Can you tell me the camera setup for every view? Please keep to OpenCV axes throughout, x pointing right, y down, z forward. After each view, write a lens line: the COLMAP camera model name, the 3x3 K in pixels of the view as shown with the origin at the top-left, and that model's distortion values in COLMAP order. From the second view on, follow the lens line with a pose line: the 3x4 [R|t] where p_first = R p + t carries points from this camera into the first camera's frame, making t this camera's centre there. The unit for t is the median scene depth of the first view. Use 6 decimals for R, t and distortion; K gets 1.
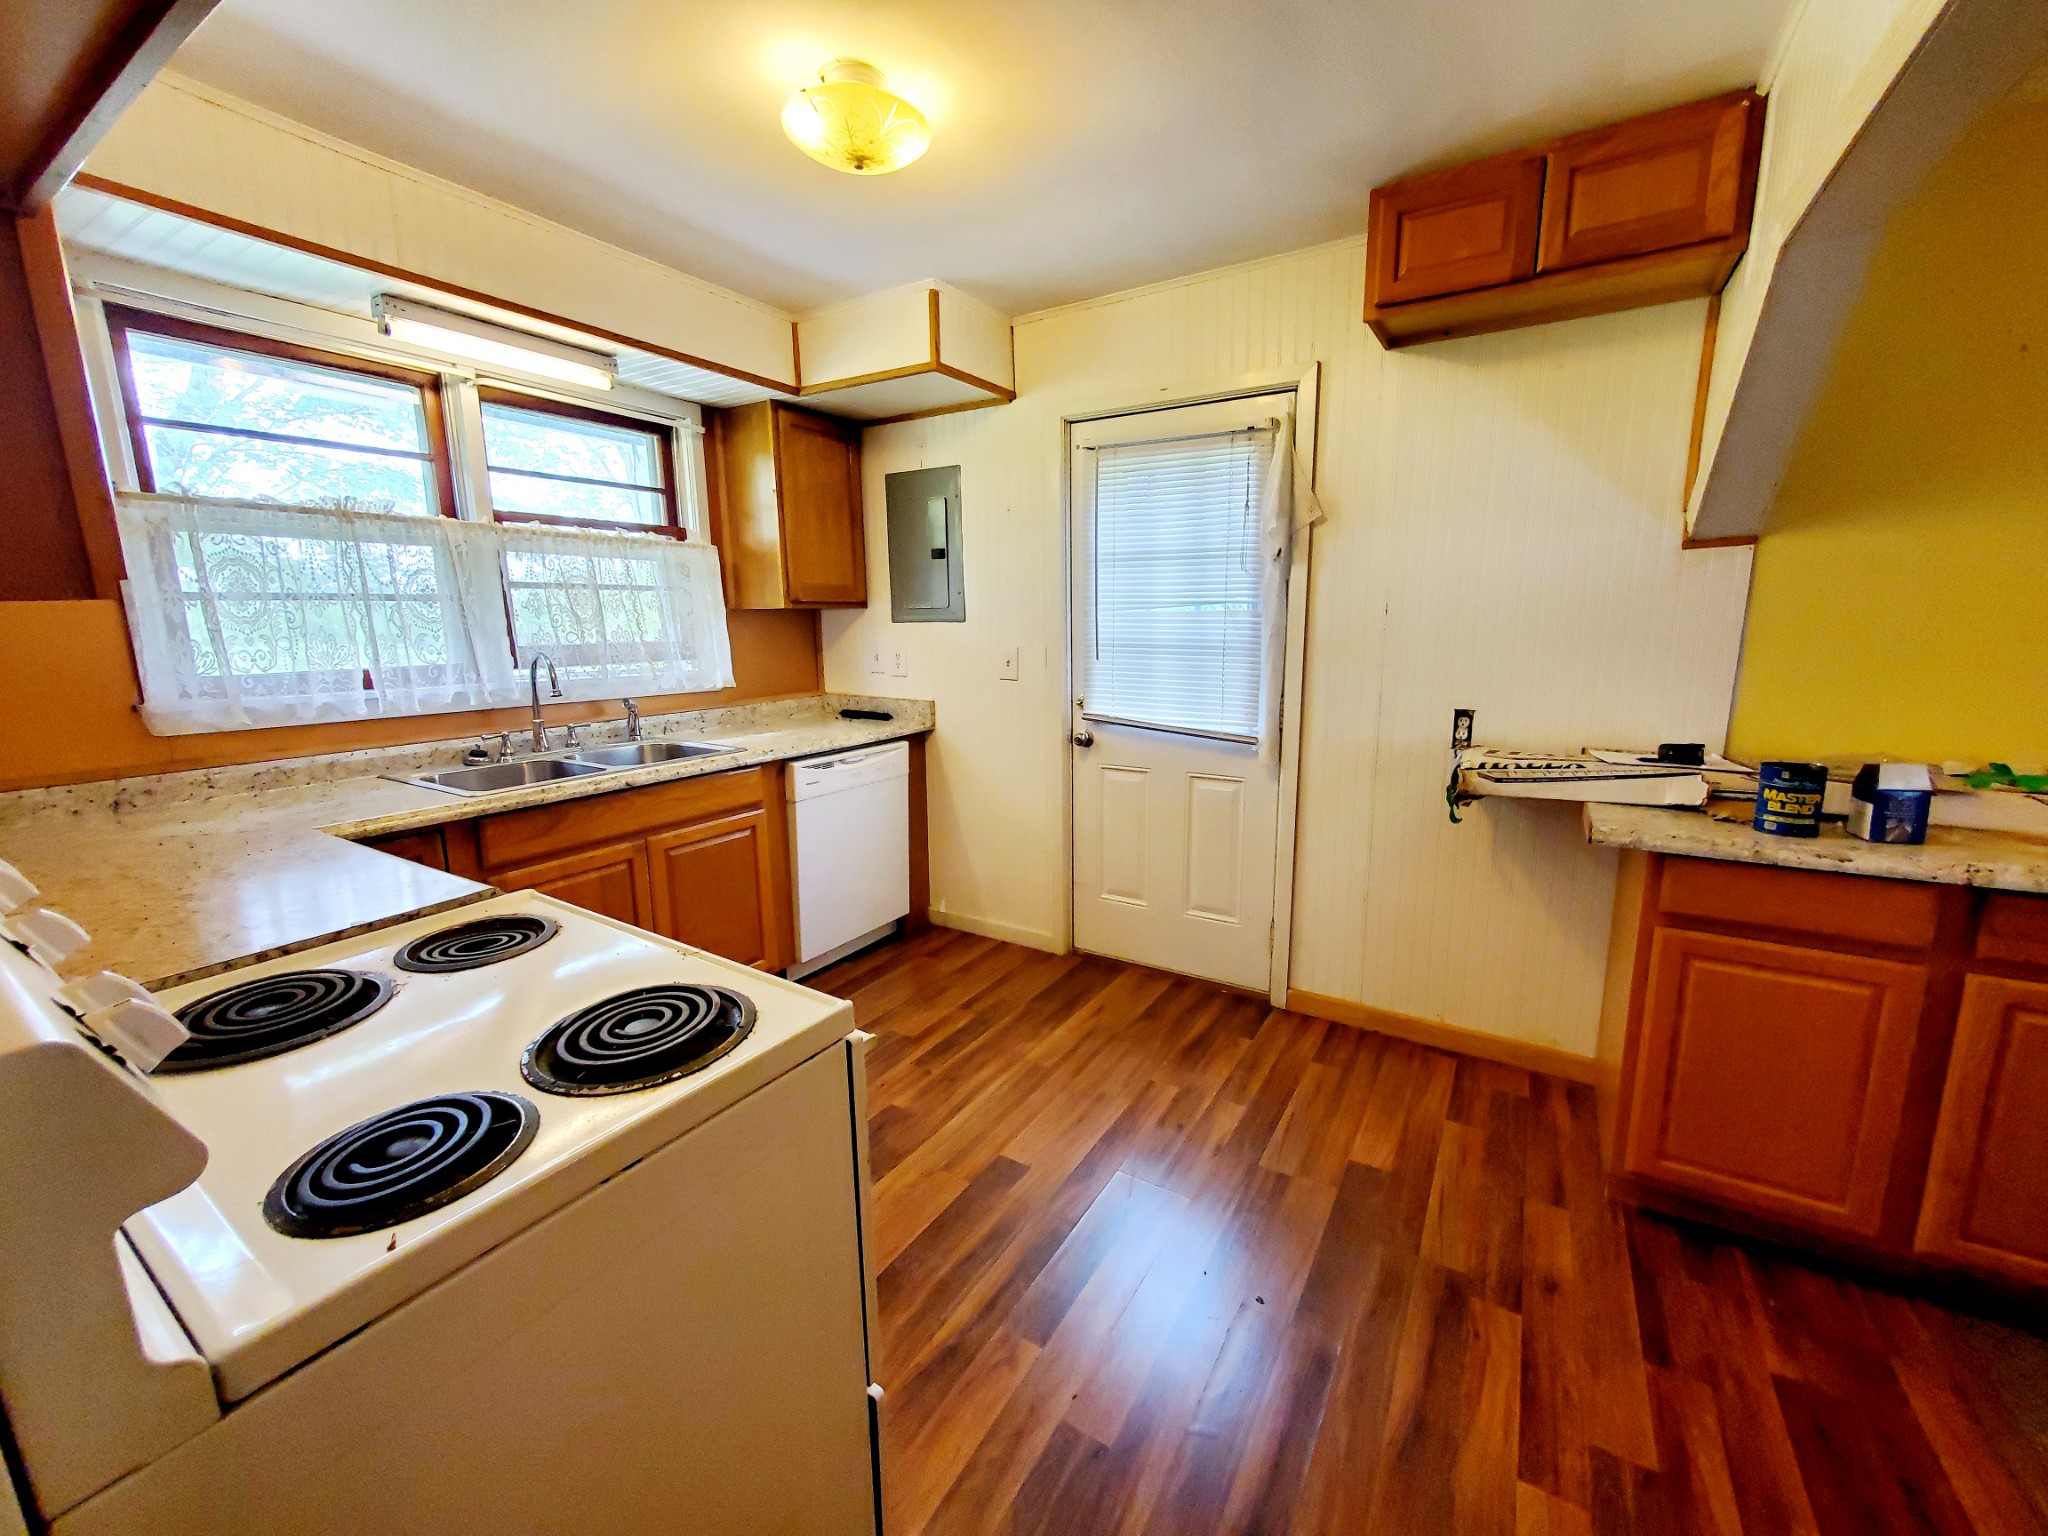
lens RADIAL K [[810.1, 0, 1051.8], [0, 810.1, 763.5], [0, 0, 1]] dist [0.004709, -0.000345]
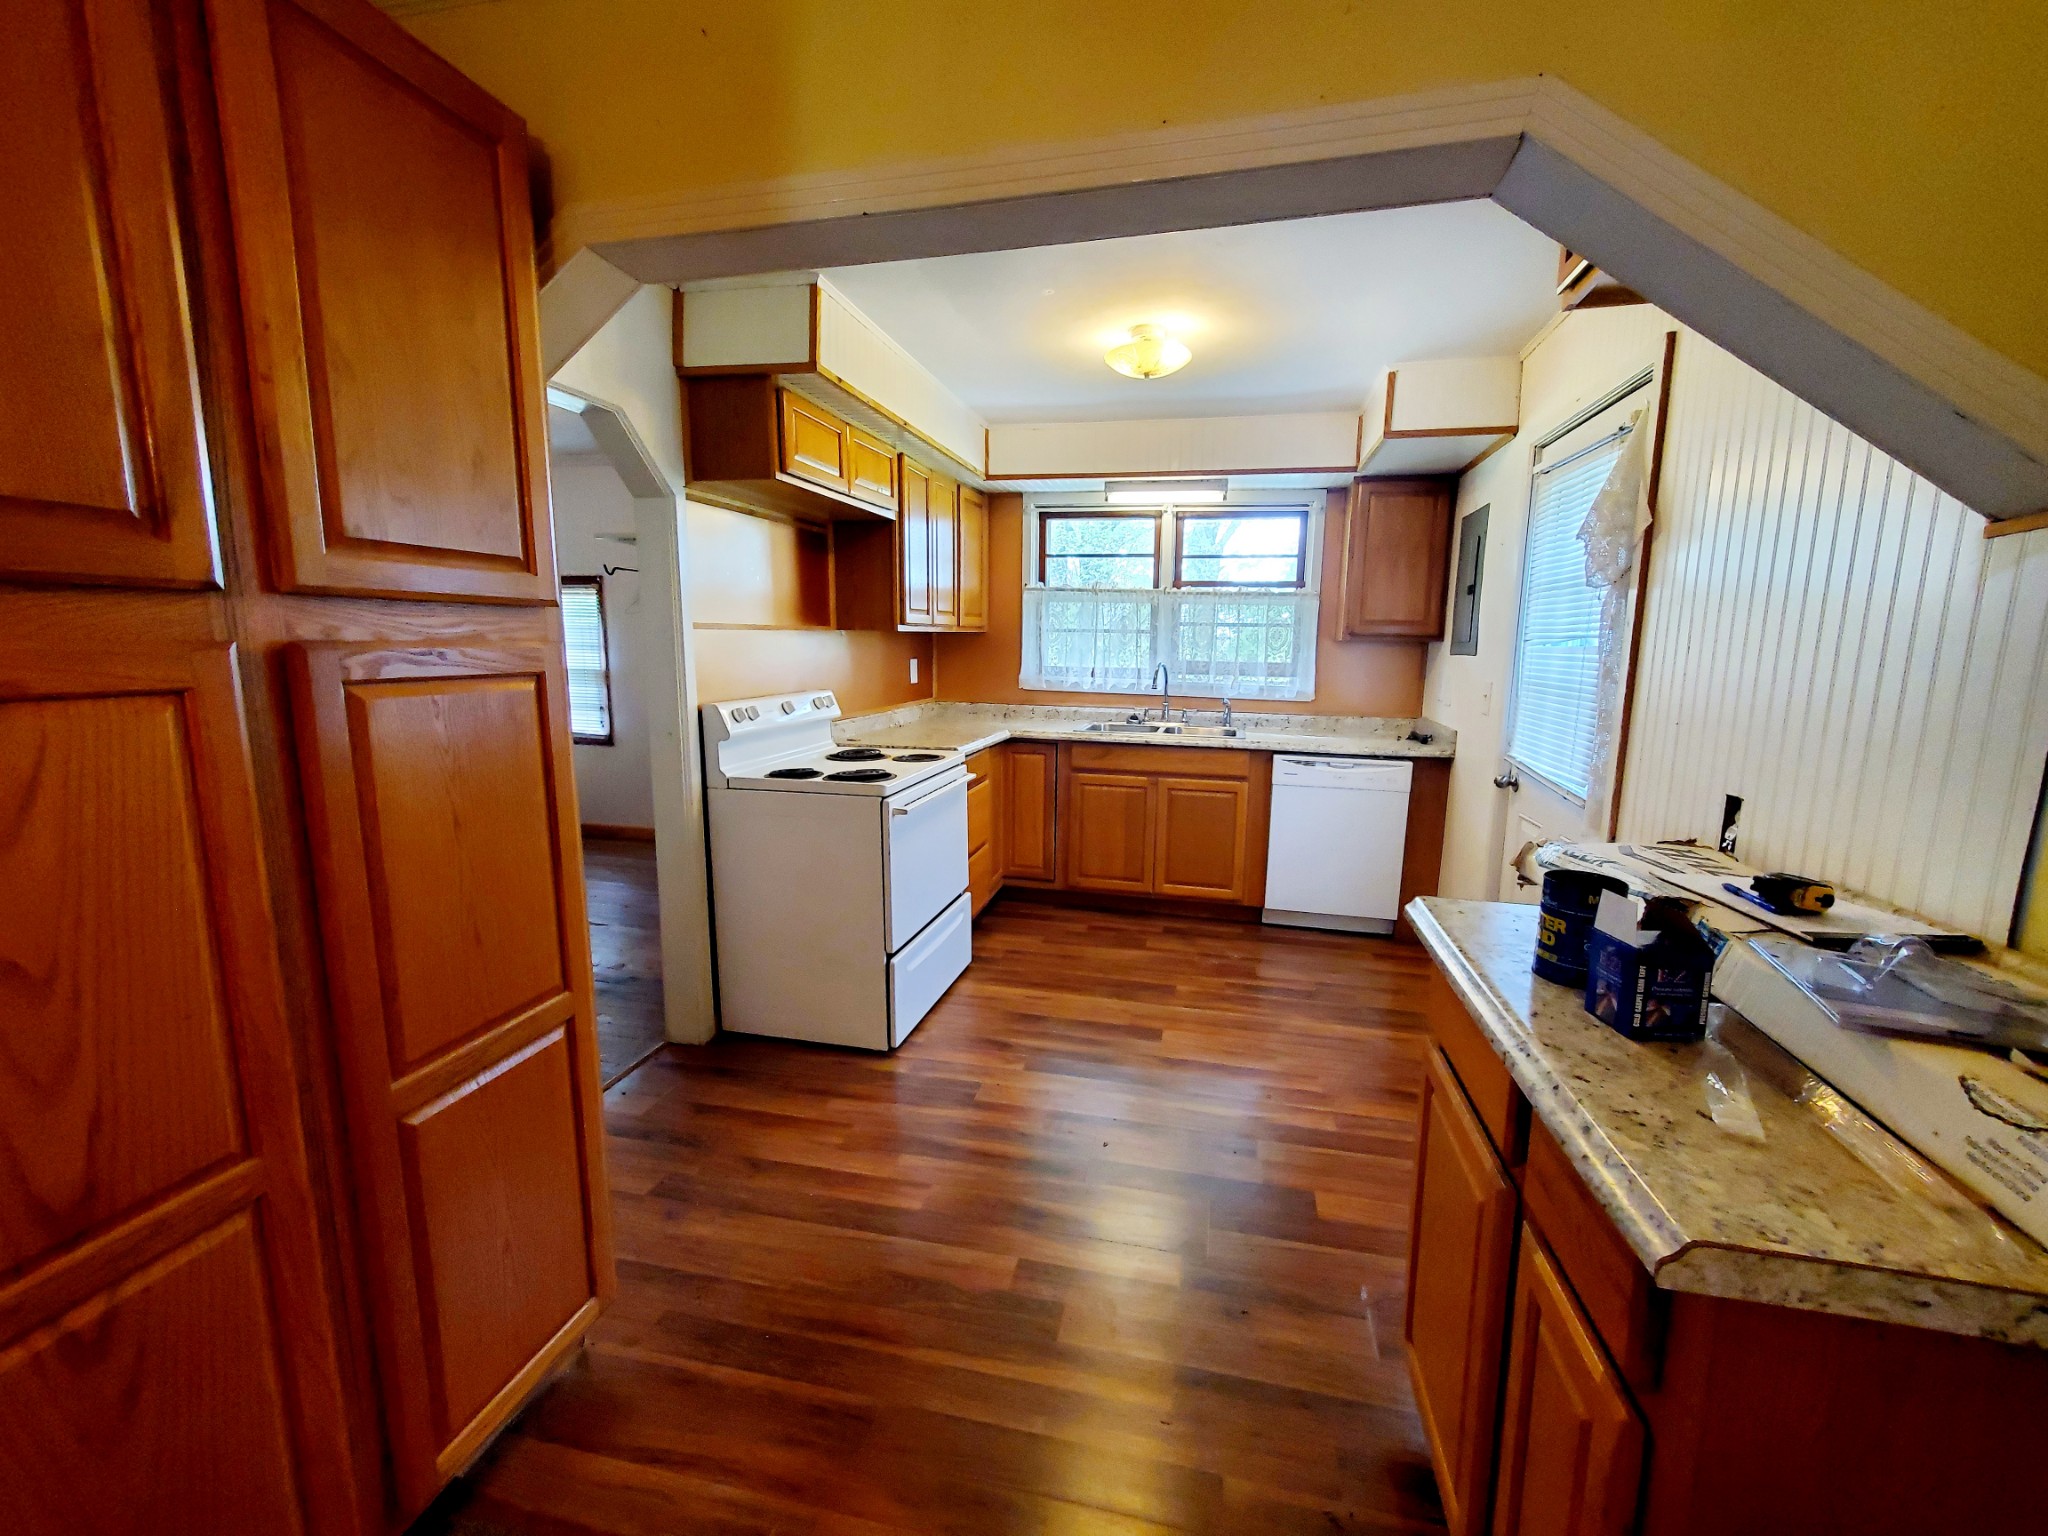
lens RADIAL K [[810.1, 0, 1051.8], [0, 810.1, 763.5], [0, 0, 1]] dist [0.004709, -0.000345]
pose [[0.319539, 0.151792, -0.935336, 0.937167], [-0.192176, 0.976954, 0.092893, -0.046233], [0.927881, 0.150066, 0.341346, 0.241053]]
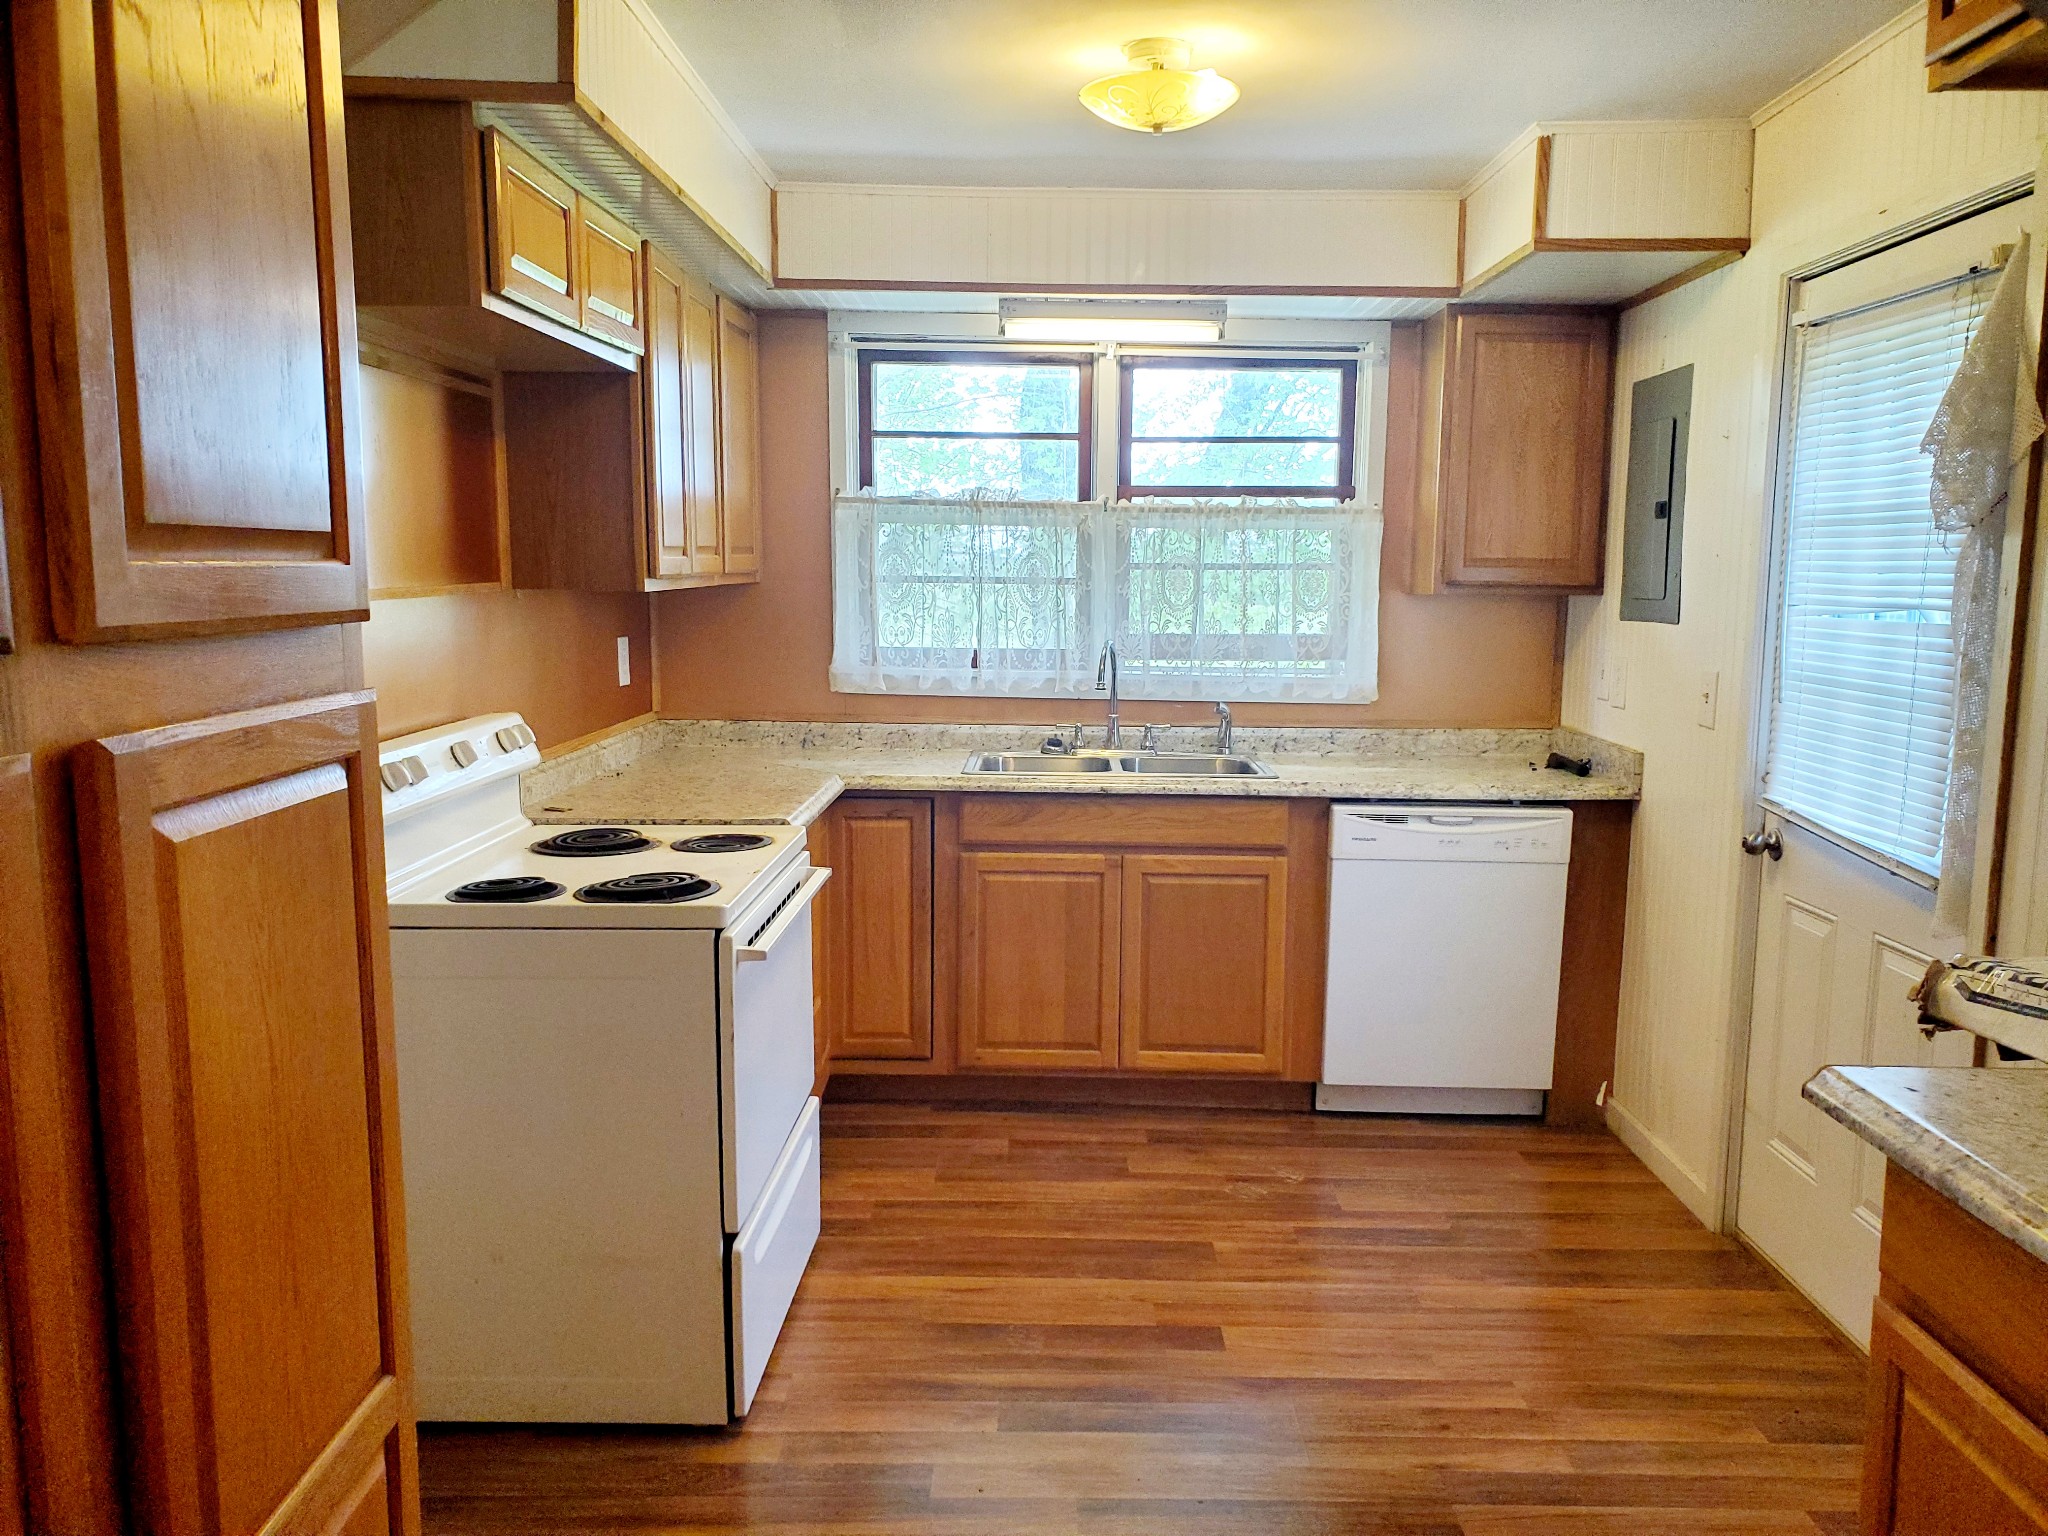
lens RADIAL K [[1599.8, 0, 1049.1], [0, 1599.8, 790.8], [0, 0, 1]] dist [0.051073, -0.026484]
pose [[0.510805, 0.128637, -0.850018, 0.905379], [-0.170303, 0.984289, 0.046616, -0.043088], [0.842660, 0.120949, 0.524687, 0.017446]]
